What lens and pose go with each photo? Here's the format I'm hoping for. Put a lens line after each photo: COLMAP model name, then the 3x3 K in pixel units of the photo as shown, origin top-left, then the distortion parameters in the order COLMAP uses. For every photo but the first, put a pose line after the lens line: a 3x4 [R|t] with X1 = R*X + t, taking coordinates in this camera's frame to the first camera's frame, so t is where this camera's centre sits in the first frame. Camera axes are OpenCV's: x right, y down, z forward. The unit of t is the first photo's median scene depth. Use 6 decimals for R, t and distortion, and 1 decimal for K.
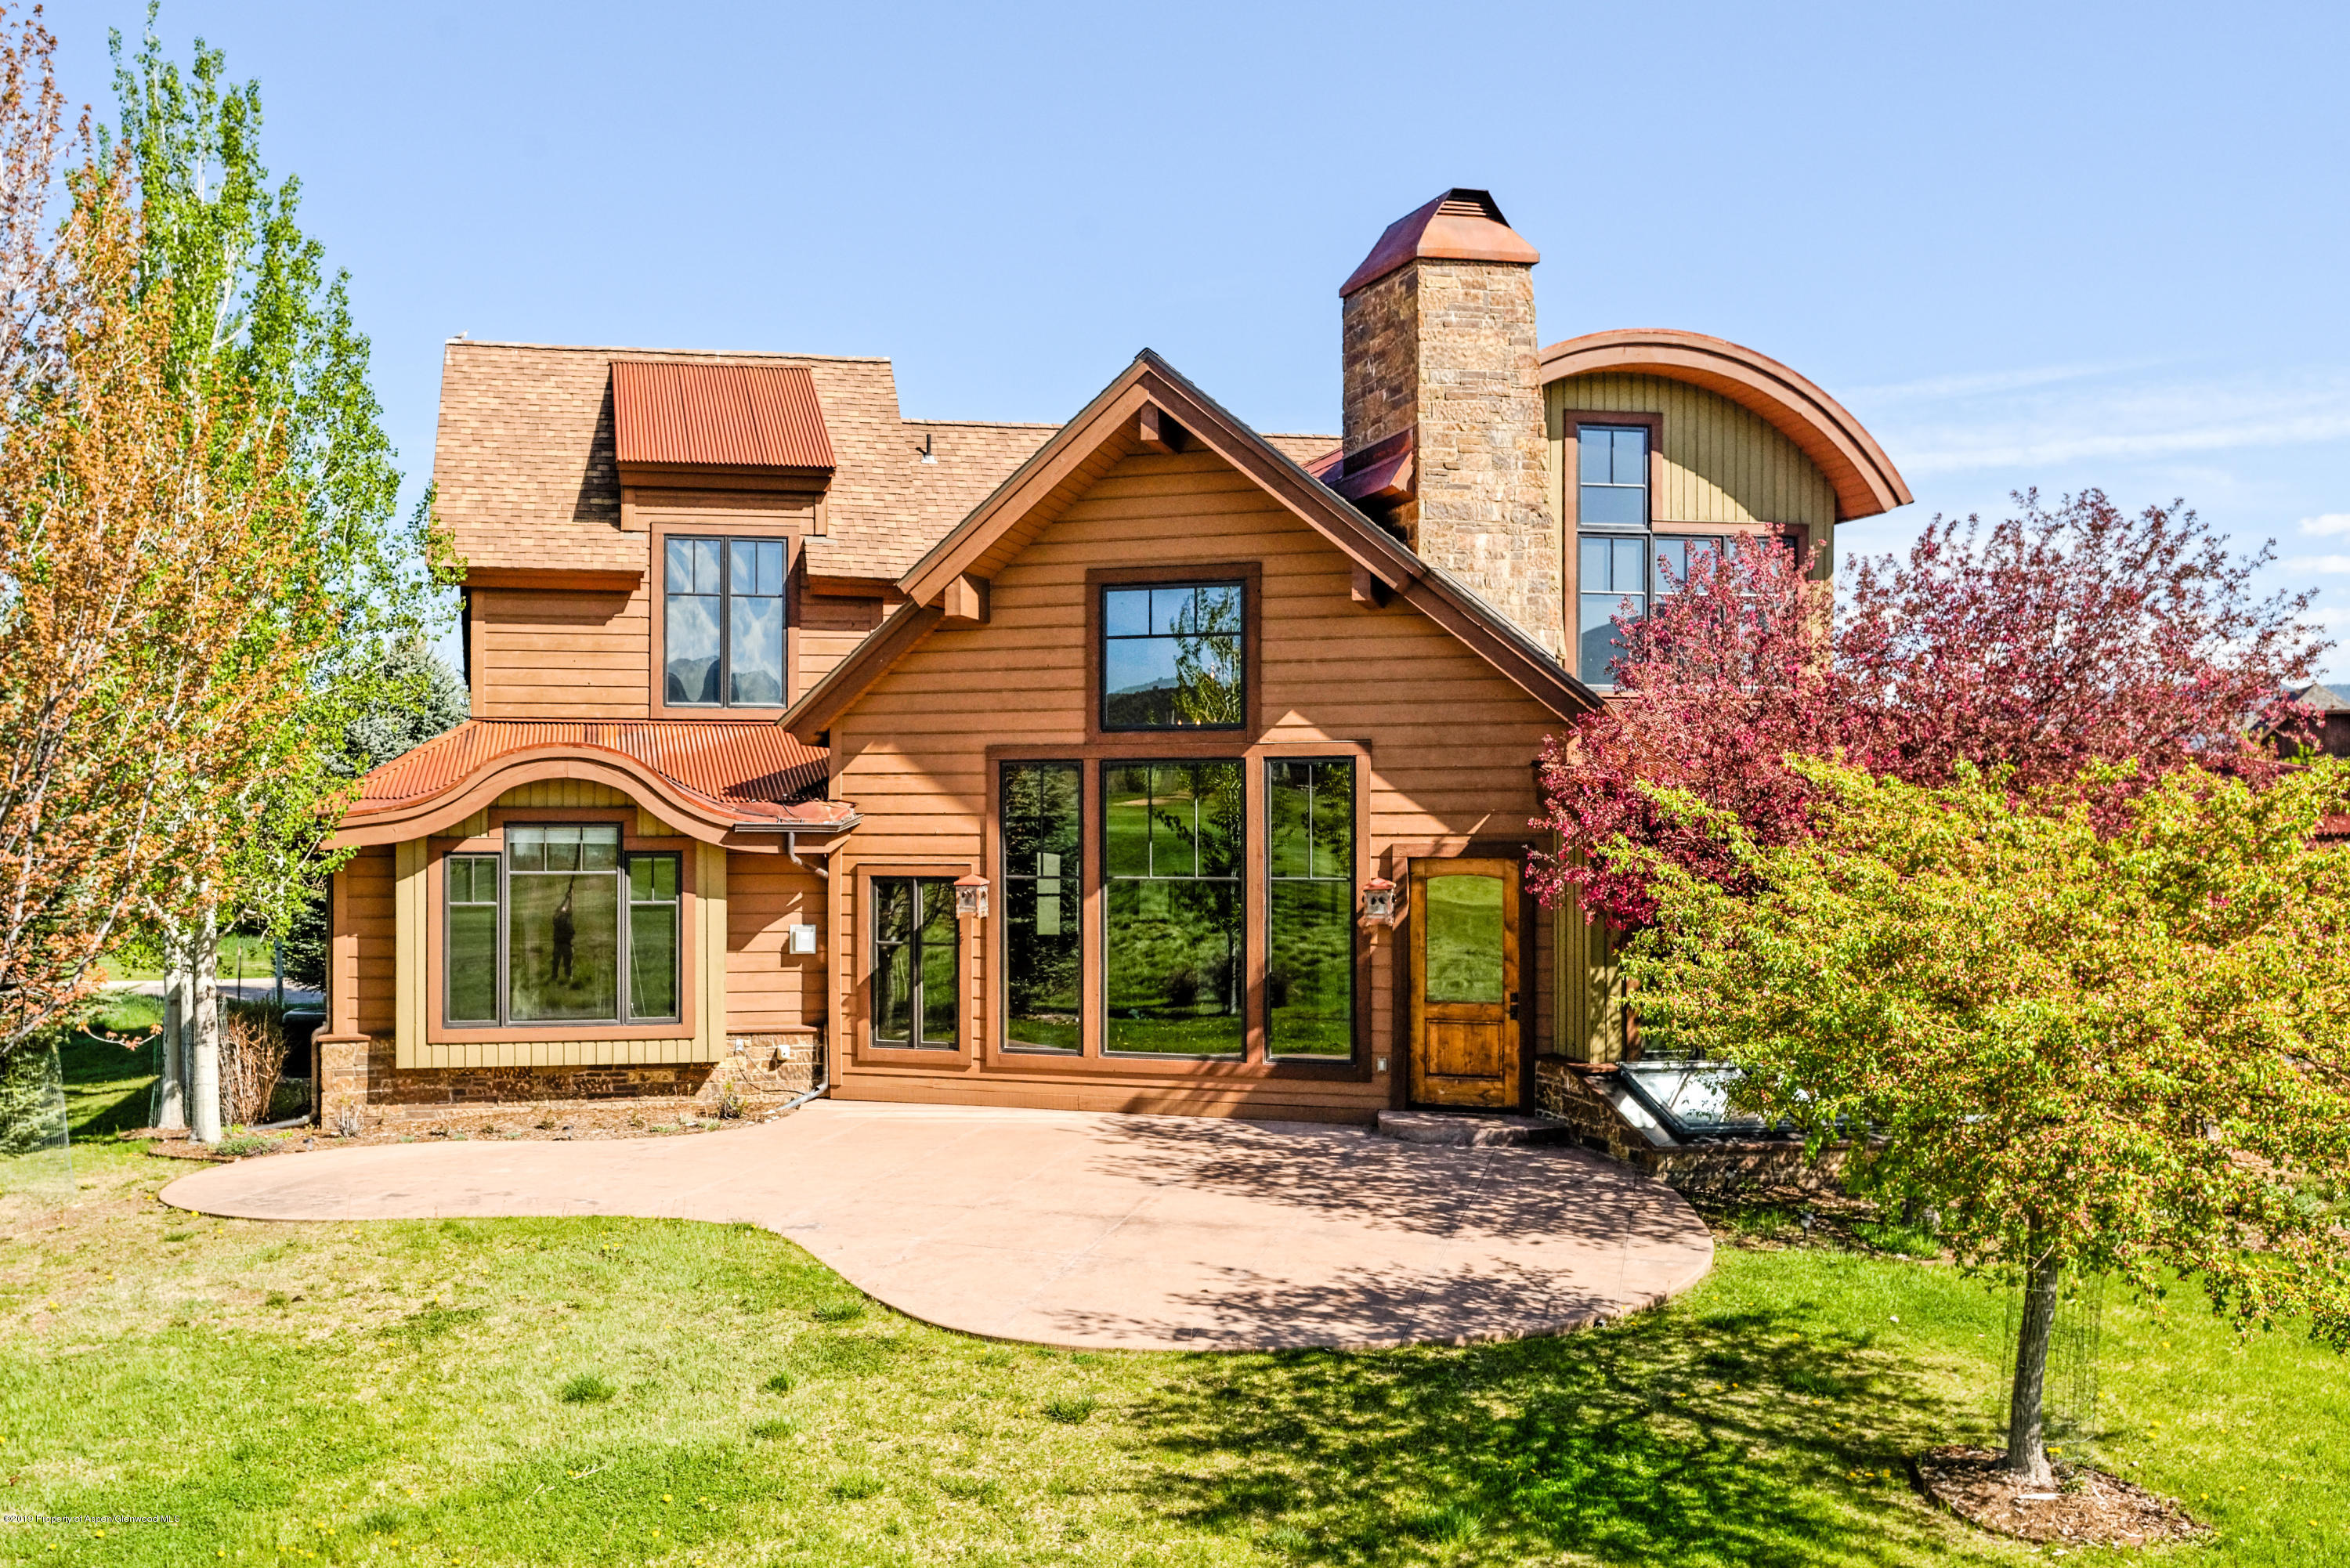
lens RADIAL K [[2111.9, 0, 1050.4], [0, 2111.9, 812.5], [0, 0, 1]] dist [-0.001561, -0.006487]
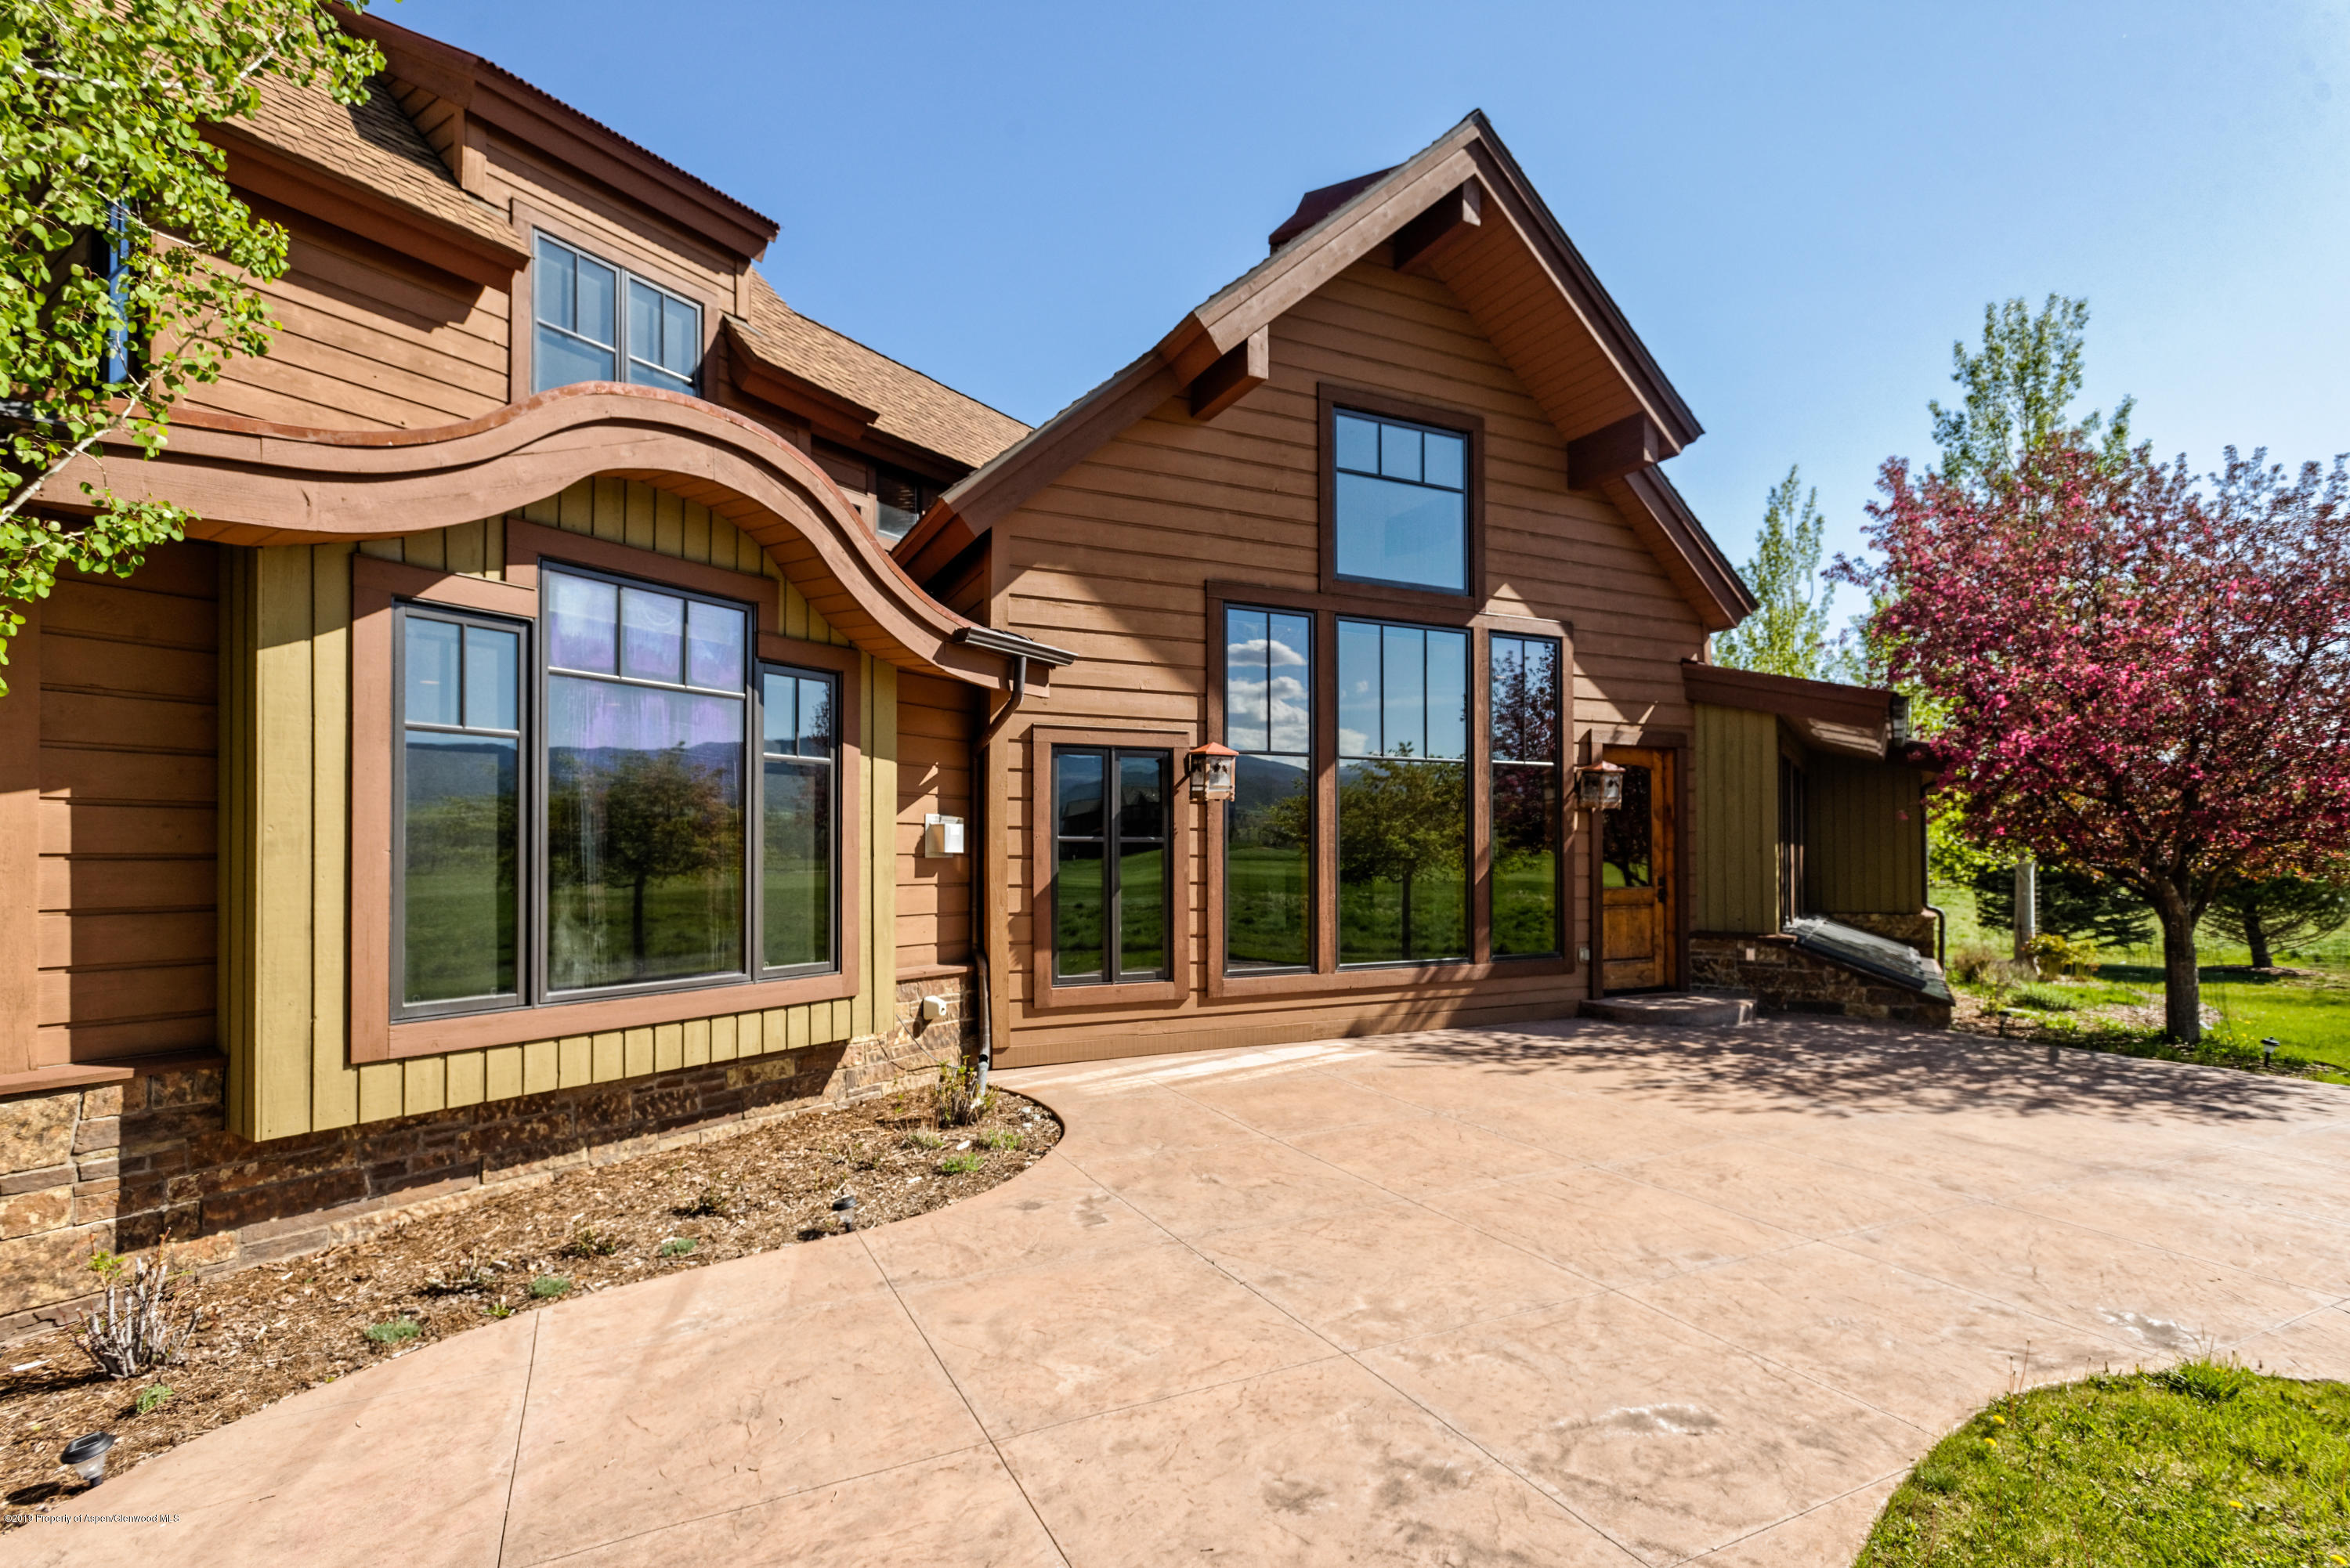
lens RADIAL K [[1118.1, 0, 1174.6], [0, 1118.1, 841.4], [0, 0, 1]] dist [-0.003518, 0.000378]
pose [[0.714832, 0.005027, 0.699279, -0.326104], [0.001177, 0.999964, -0.008392, 0.067842], [-0.699296, 0.006822, 0.714800, 0.727009]]
